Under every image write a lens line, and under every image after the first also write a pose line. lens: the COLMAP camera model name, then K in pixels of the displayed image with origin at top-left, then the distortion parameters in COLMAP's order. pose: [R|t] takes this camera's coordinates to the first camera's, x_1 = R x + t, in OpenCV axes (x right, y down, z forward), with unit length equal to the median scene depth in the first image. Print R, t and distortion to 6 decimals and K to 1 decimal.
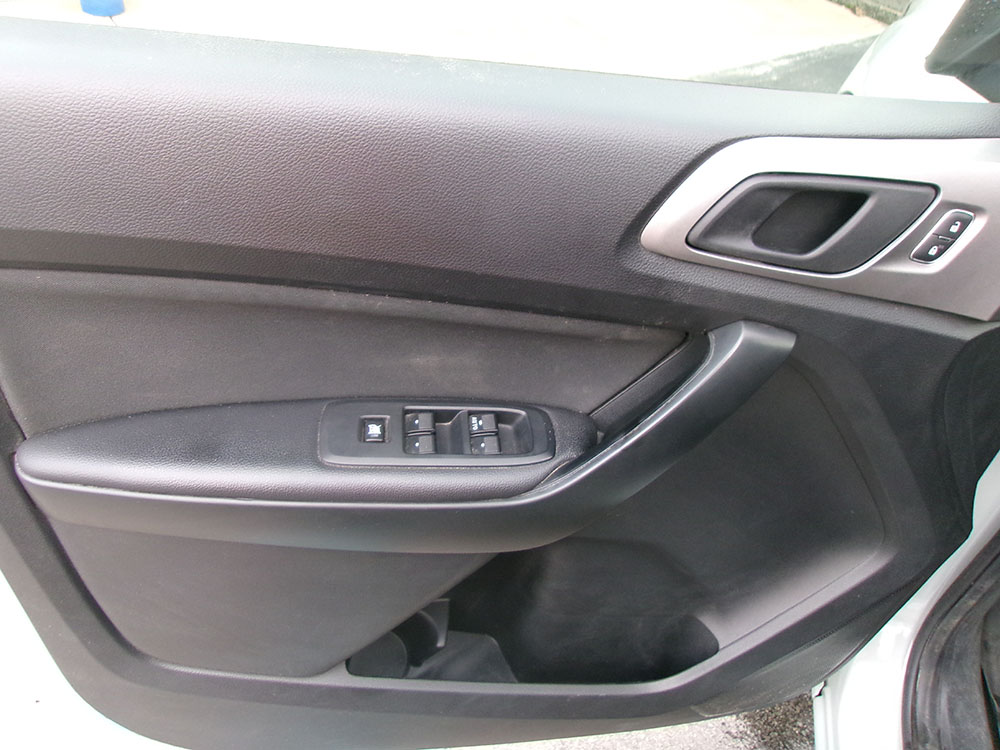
lens RADIAL K [[769.5, 0, 494.4], [0, 769.5, 381.4], [0, 0, 1]] dist [-0.024283, 0.041670]
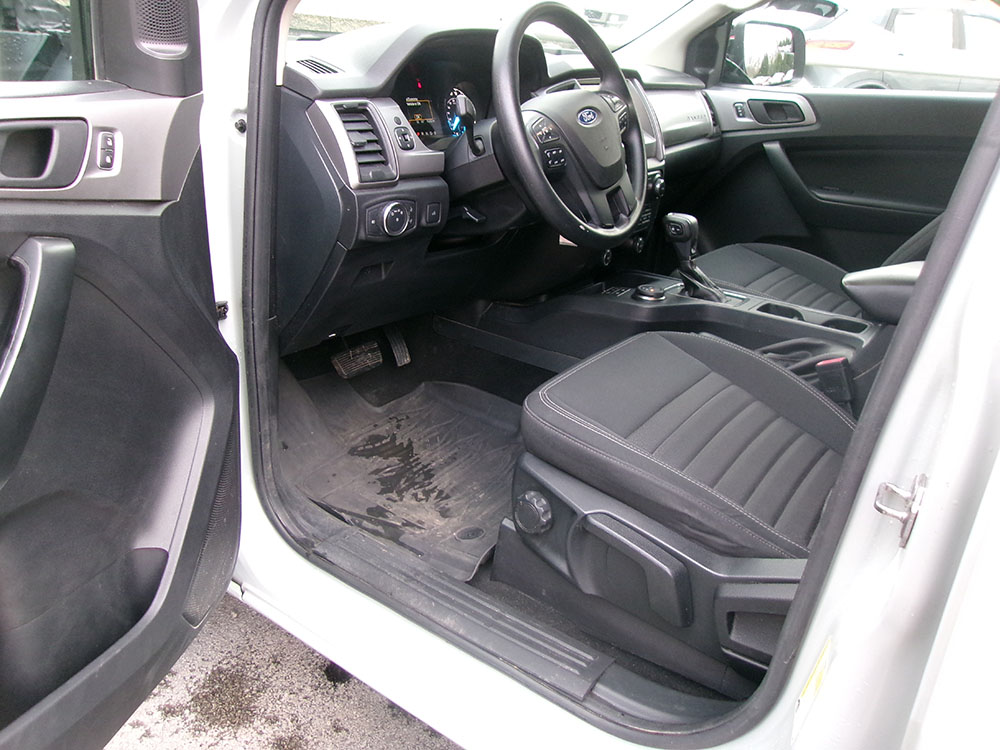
lens RADIAL K [[769.5, 0, 494.4], [0, 769.5, 381.4], [0, 0, 1]] dist [-0.024283, 0.041670]
pose [[0.351853, -0.428820, 0.832054, -0.574436], [0.601907, 0.784403, 0.149733, 0.379953], [-0.716874, 0.448135, 0.534104, -0.168618]]
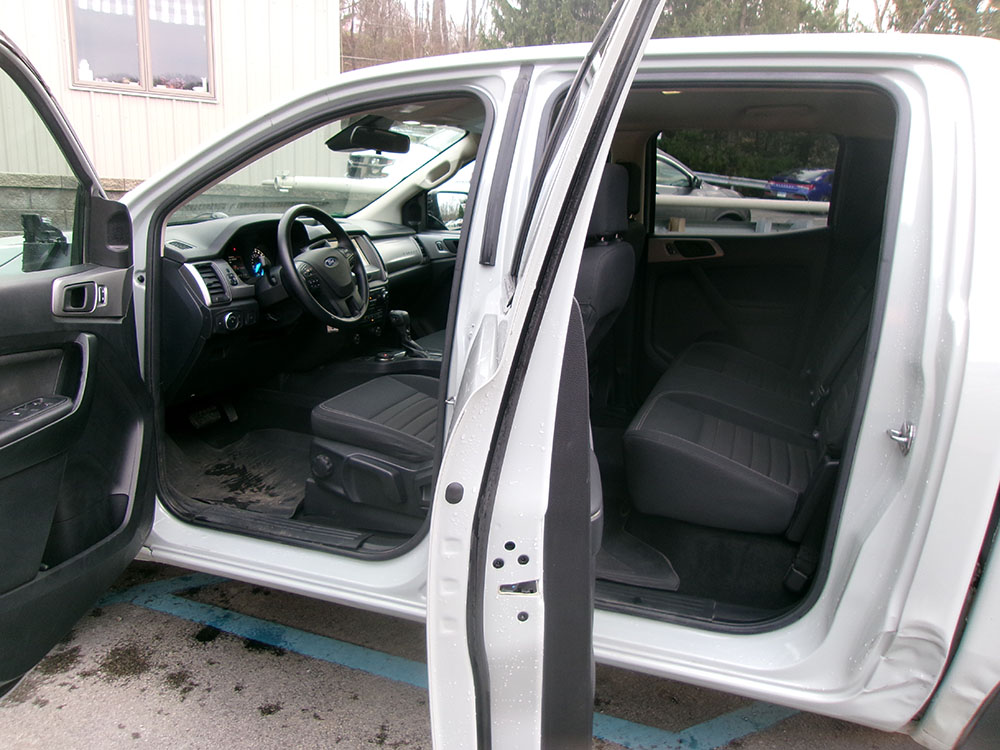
lens RADIAL K [[813.7, 0, 500.0], [0, 813.7, 375.0], [0, 0, 1]] dist [-0.008719, 0.011465]
pose [[0.085237, -0.306769, 0.947959, -2.543903], [0.652892, 0.735891, 0.179436, 0.528879], [-0.752640, 0.603621, 0.263012, -0.973808]]
